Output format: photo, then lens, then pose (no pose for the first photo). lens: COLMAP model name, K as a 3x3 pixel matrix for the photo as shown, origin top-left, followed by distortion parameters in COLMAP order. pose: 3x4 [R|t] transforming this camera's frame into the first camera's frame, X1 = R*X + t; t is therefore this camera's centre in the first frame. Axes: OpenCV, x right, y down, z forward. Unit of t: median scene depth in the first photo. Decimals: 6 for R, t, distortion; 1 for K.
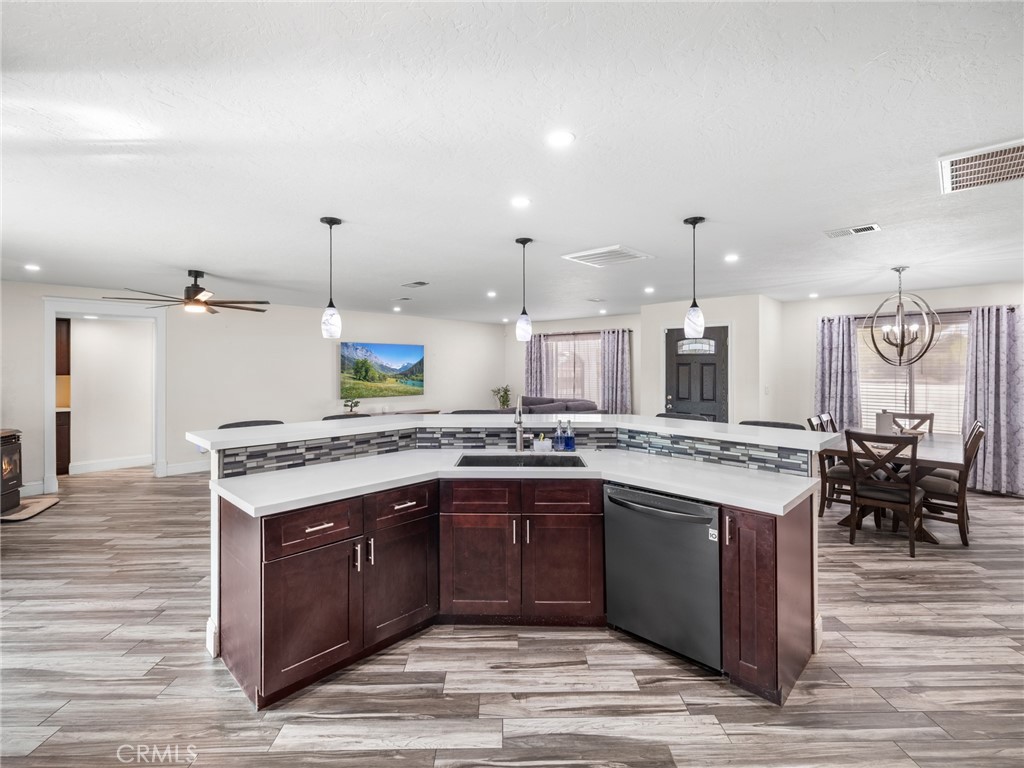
lens RADIAL K [[472.0, 0, 513.4], [0, 472.0, 361.7], [0, 0, 1]] dist [-0.003388, -0.000392]
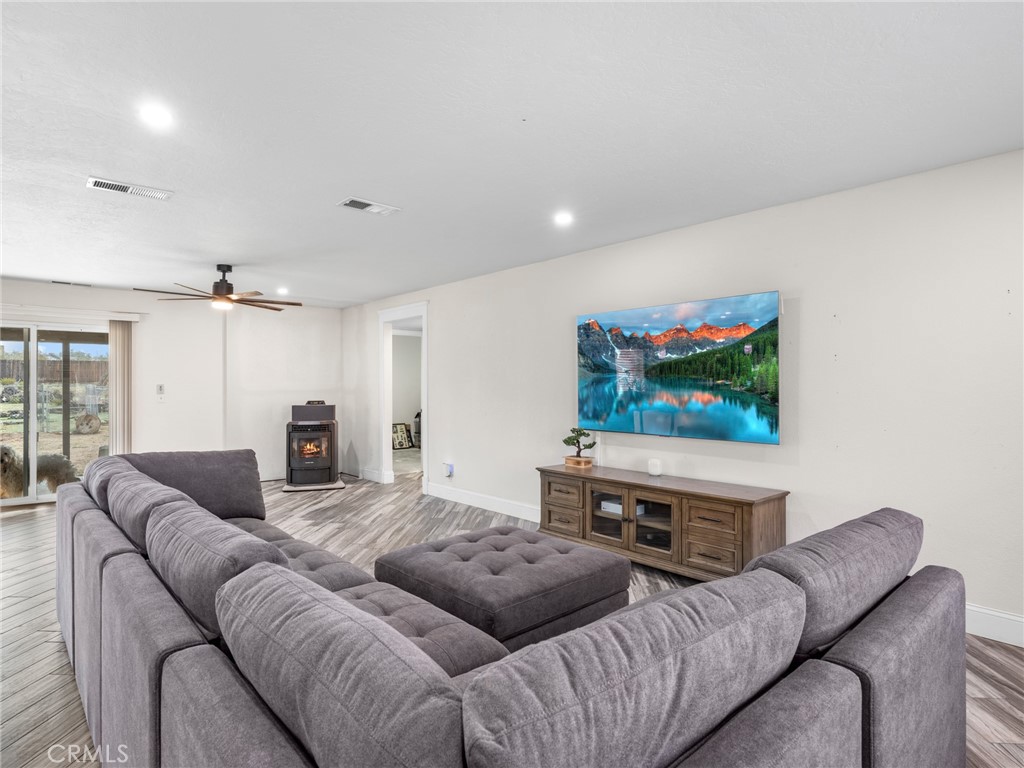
lens RADIAL K [[563.5, 0, 516.3], [0, 563.5, 383.4], [0, 0, 1]] dist [0.000466, 0.000000]
pose [[-0.074774, -0.006954, -0.997176, 0.301912], [0.011537, 0.999903, -0.007838, 0.043734], [0.997134, -0.012090, -0.074686, 1.248593]]
